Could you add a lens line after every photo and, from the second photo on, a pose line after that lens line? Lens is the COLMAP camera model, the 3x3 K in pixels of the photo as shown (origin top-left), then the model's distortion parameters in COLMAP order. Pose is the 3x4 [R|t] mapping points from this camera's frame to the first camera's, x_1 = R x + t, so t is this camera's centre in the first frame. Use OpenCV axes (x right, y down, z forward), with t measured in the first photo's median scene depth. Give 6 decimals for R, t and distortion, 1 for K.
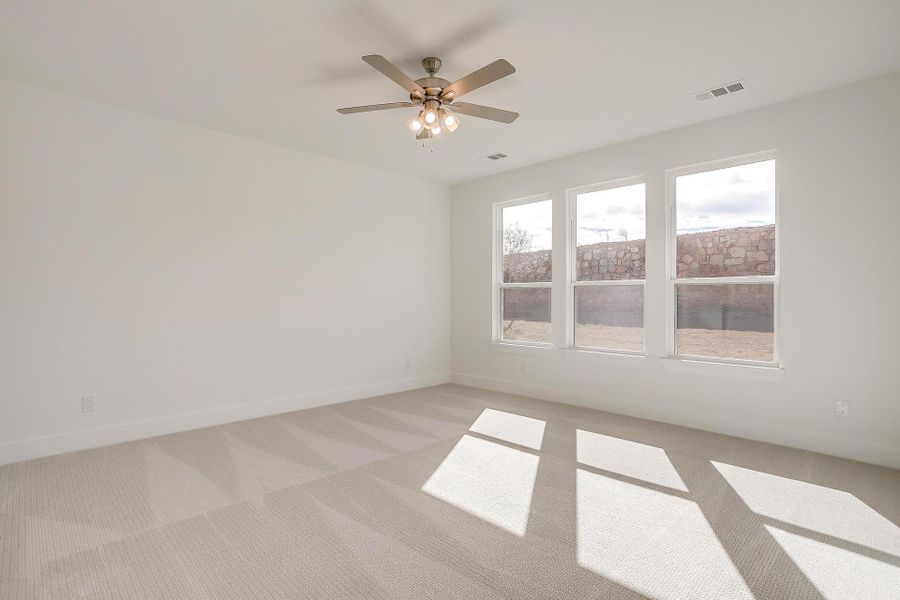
lens RADIAL K [[439.0, 0, 451.8], [0, 439.0, 304.2], [0, 0, 1]] dist [-0.030537, 0.015824]
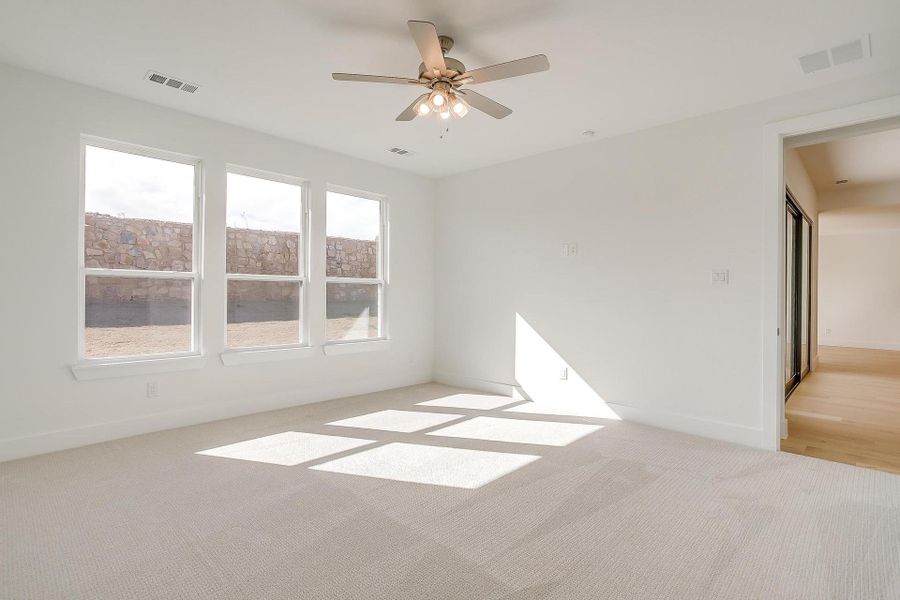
lens RADIAL K [[439.0, 0, 442.7], [0, 439.0, 297.4], [0, 0, 1]] dist [-0.030537, 0.015824]
pose [[-0.005621, -0.007740, 0.999954, -0.564618], [0.007969, 0.999938, 0.007784, -0.007575], [-0.999952, 0.008012, -0.005559, 0.578918]]
